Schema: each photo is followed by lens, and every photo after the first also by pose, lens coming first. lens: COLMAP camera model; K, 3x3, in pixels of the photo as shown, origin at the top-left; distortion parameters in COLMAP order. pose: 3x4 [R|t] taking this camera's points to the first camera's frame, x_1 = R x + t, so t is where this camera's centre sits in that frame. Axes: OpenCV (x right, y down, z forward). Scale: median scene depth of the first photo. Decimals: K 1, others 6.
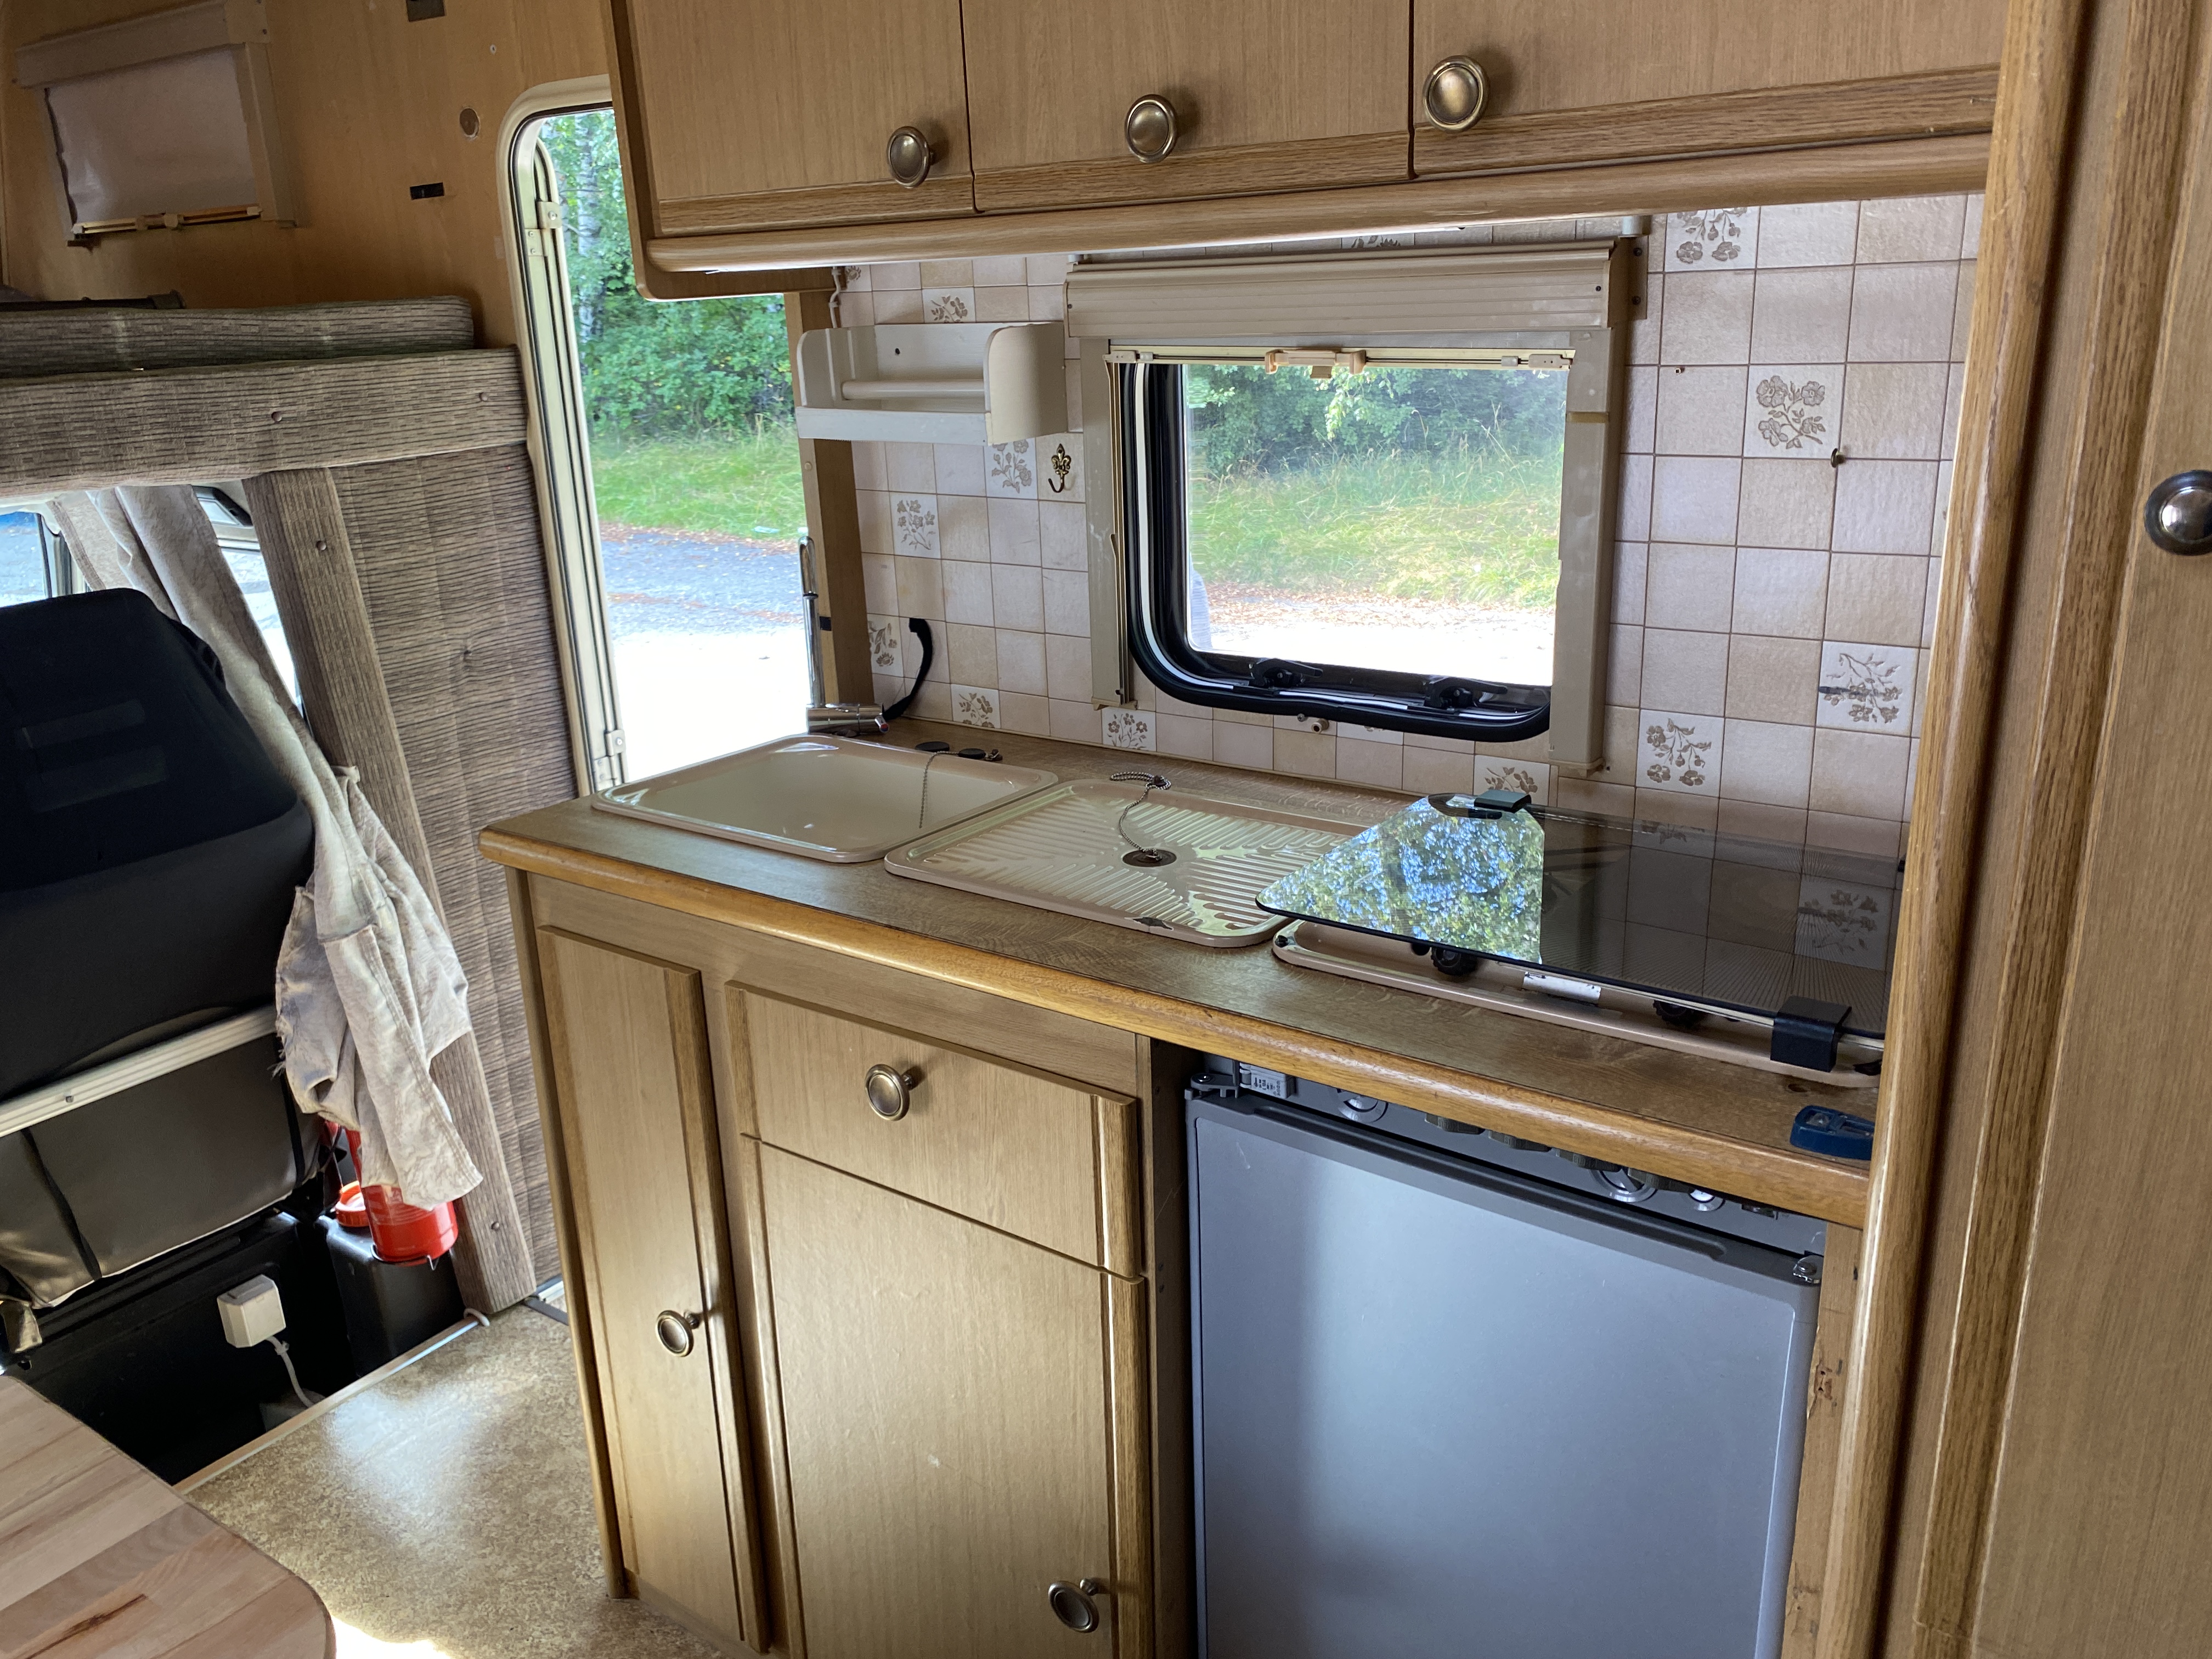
lens RADIAL K [[1685.3, 0, 1103.9], [0, 1685.3, 818.3], [0, 0, 1]] dist [0.090031, -0.175015]
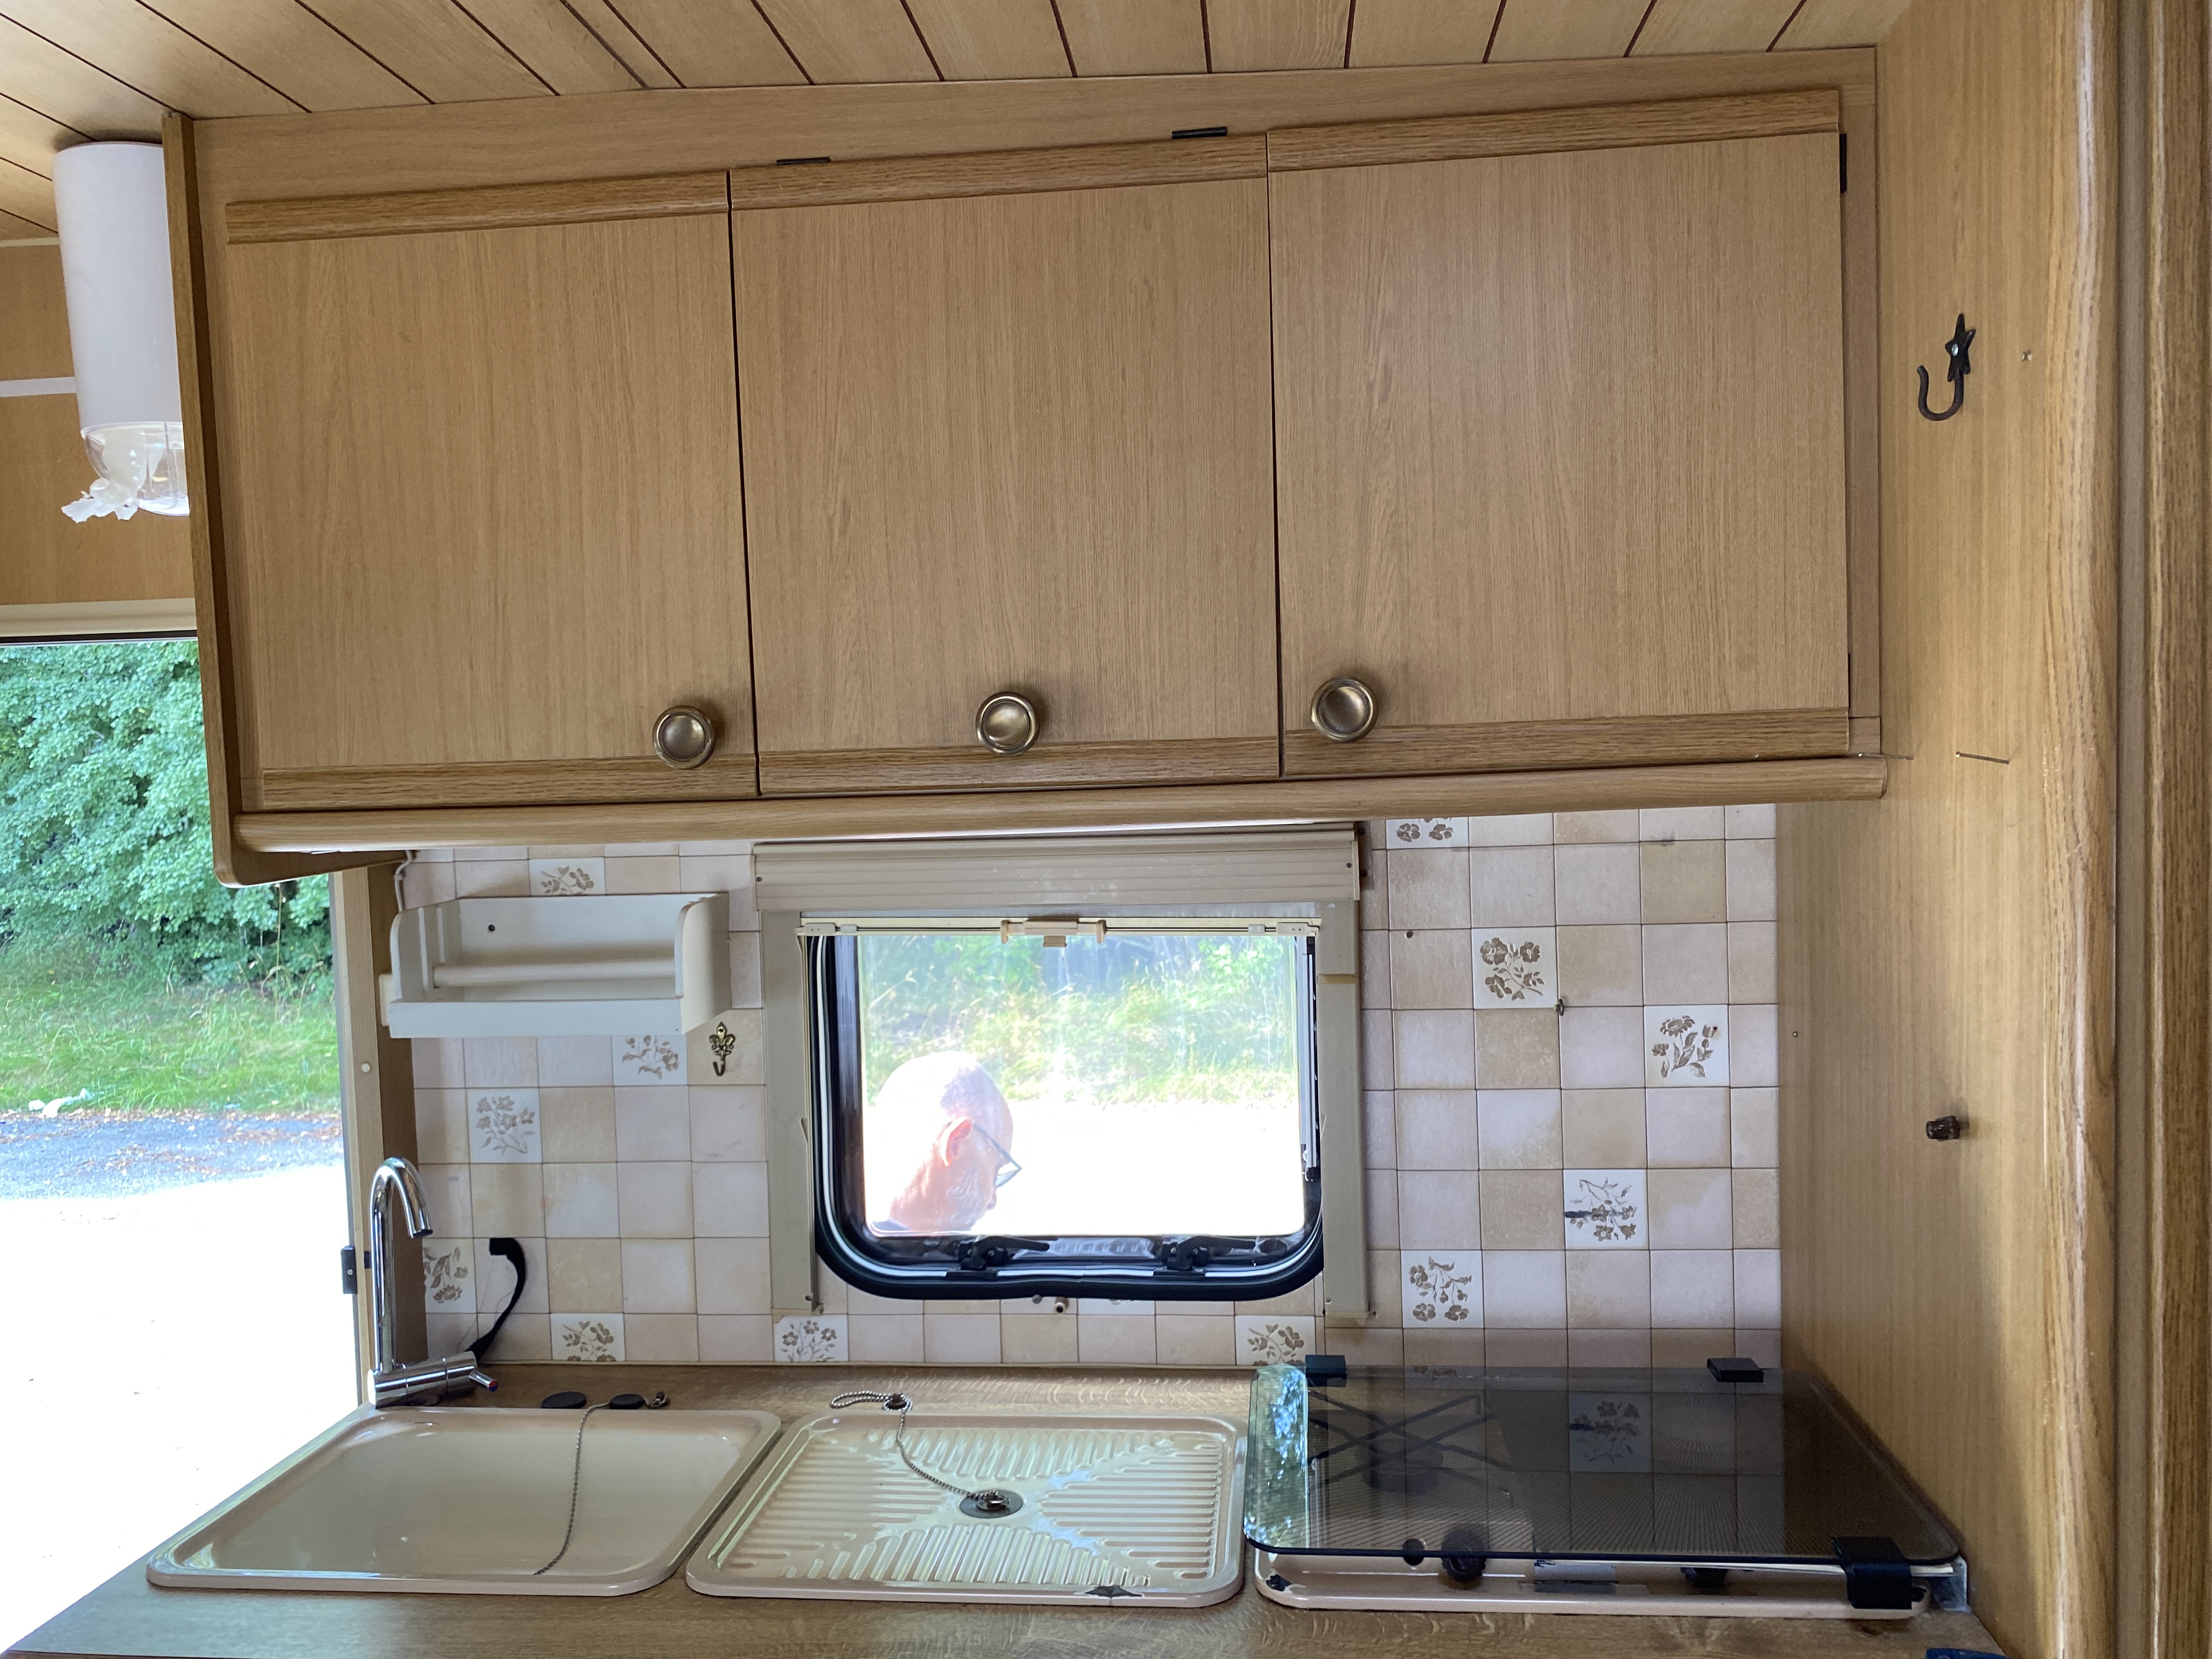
lens RADIAL K [[1714.9, 0, 1106.0], [0, 1714.9, 829.5], [0, 0, 1]] dist [0.022834, -0.024571]
pose [[0.865698, -0.012047, 0.500422, -0.364134], [0.148069, 0.961135, -0.233012, -0.094775], [-0.478166, 0.275815, 0.833836, 0.147170]]
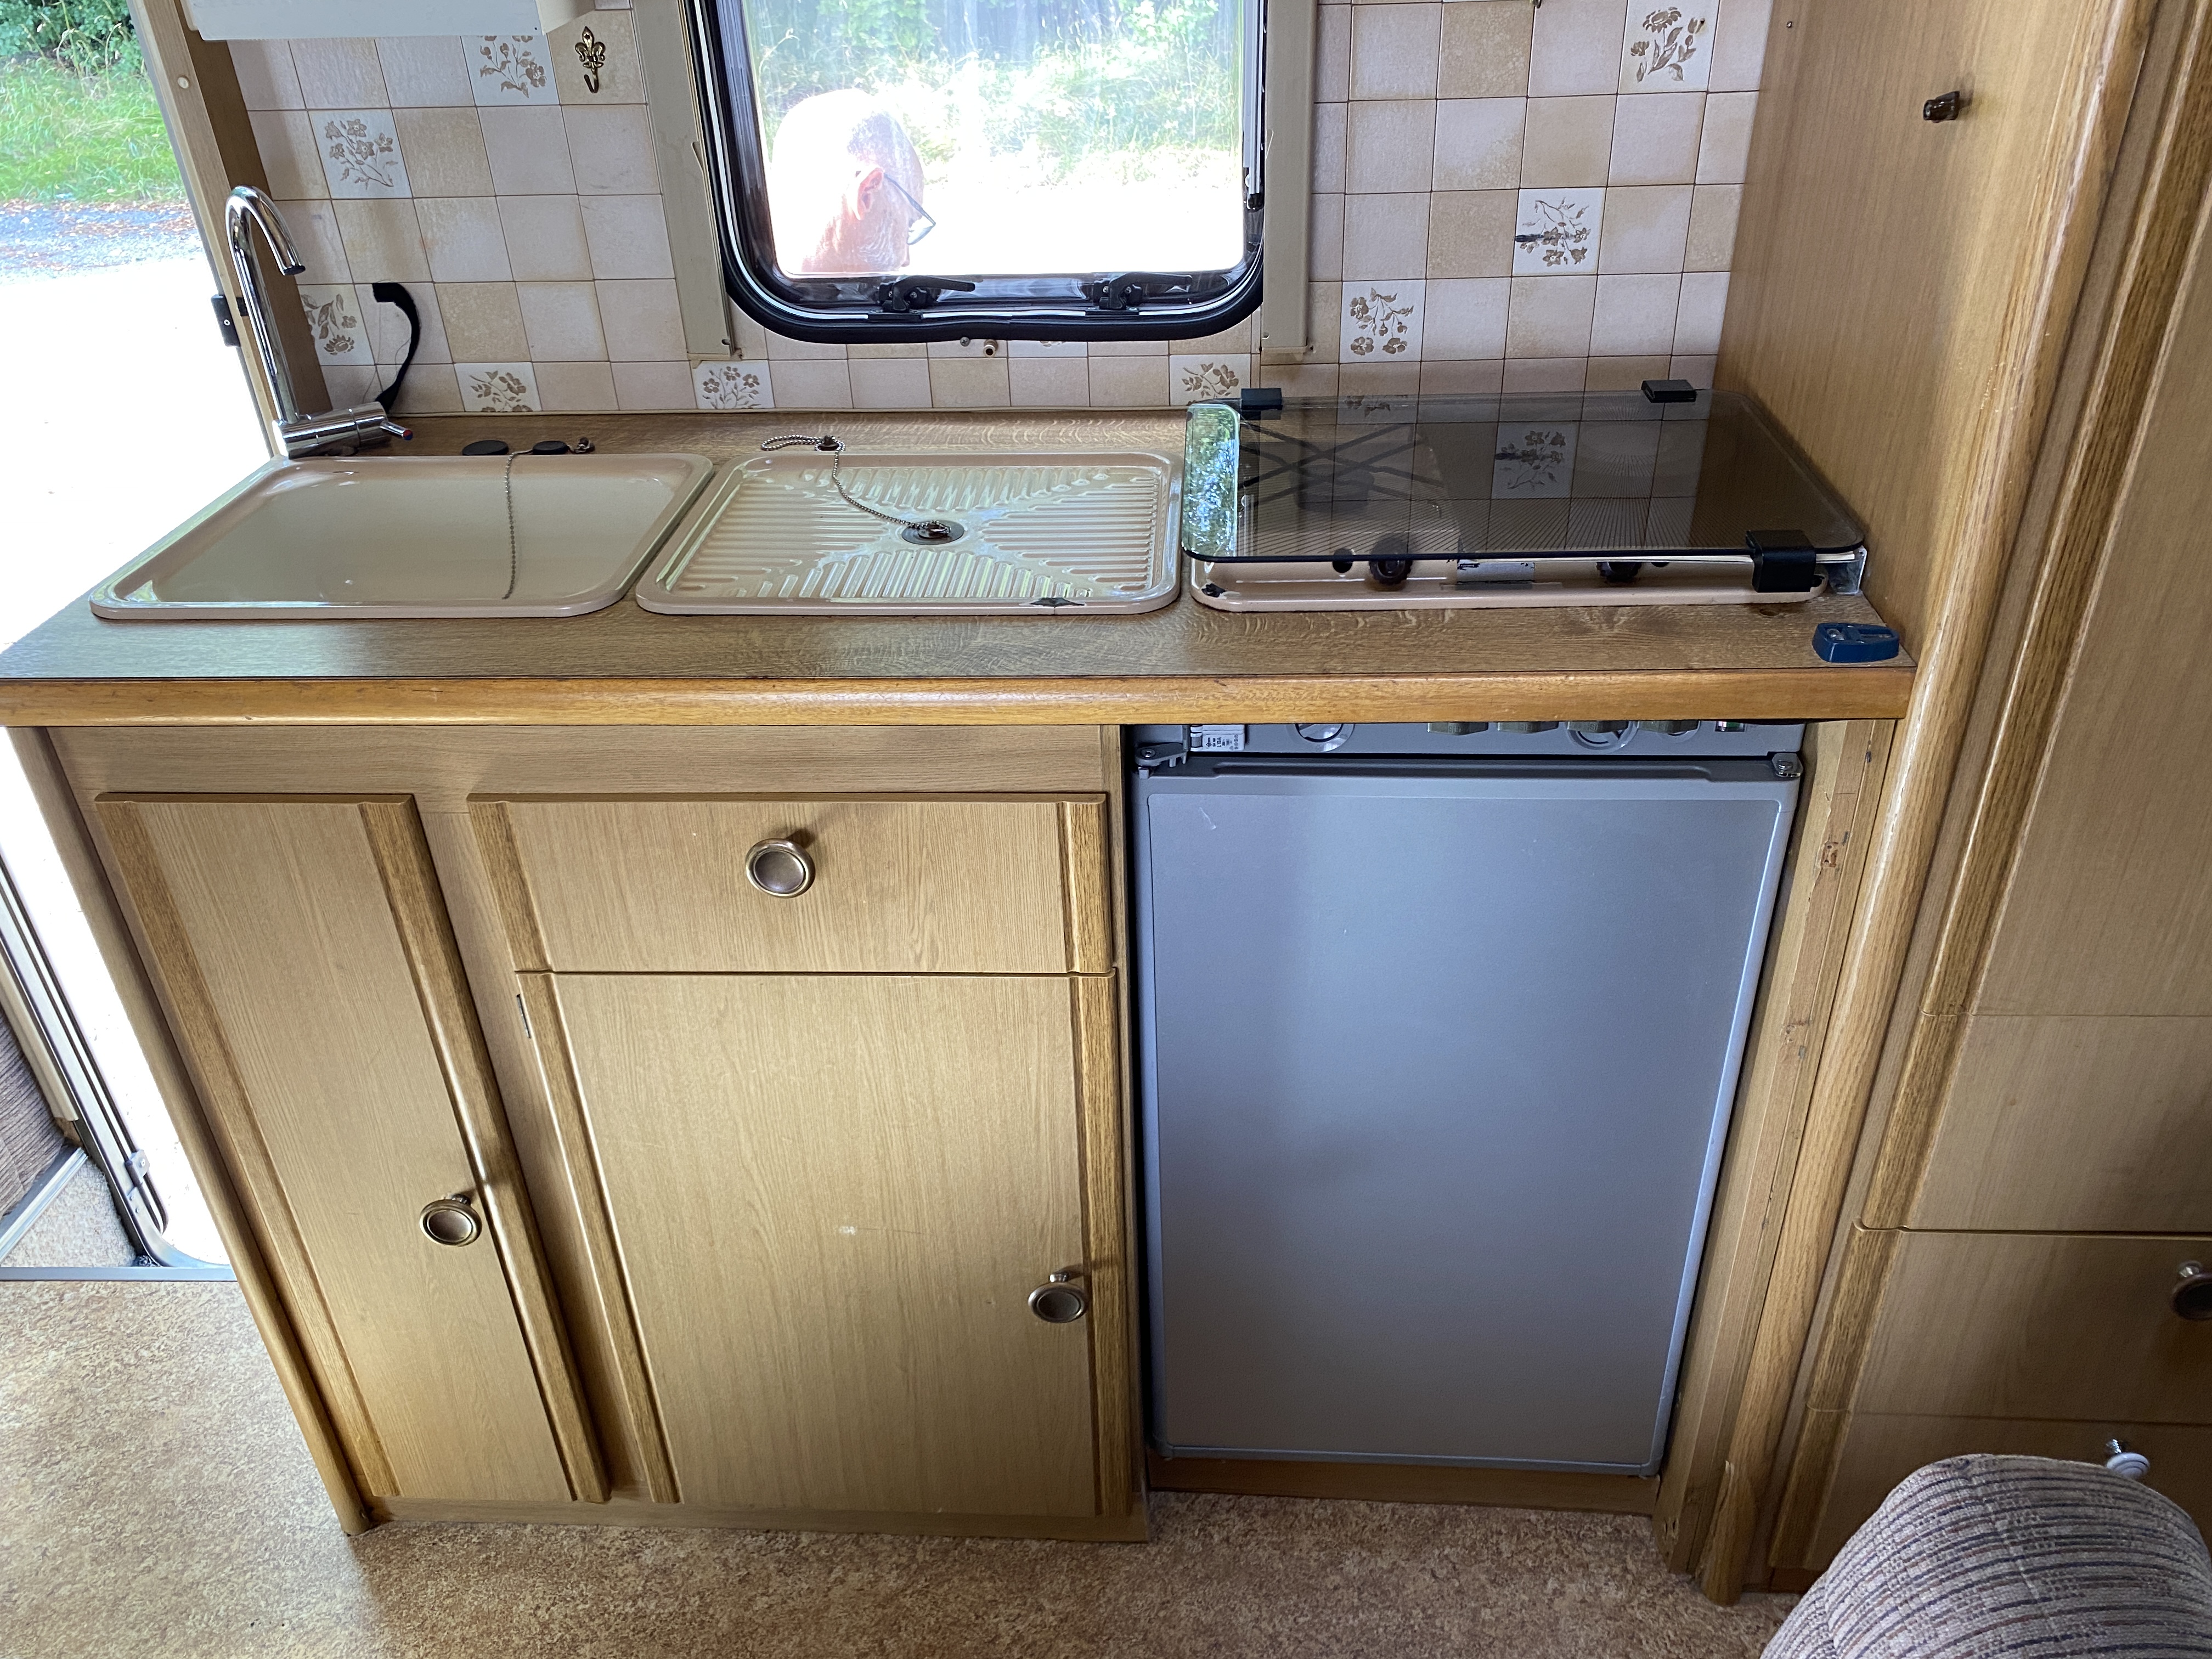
lens RADIAL K [[1713.9, 0, 1123.5], [0, 1713.9, 822.1], [0, 0, 1]] dist [0.055638, -0.066725]
pose [[0.835443, -0.281323, 0.472114, -0.360655], [0.164248, 0.947599, 0.274004, -0.063124], [-0.524459, -0.151371, 0.837872, 0.178659]]
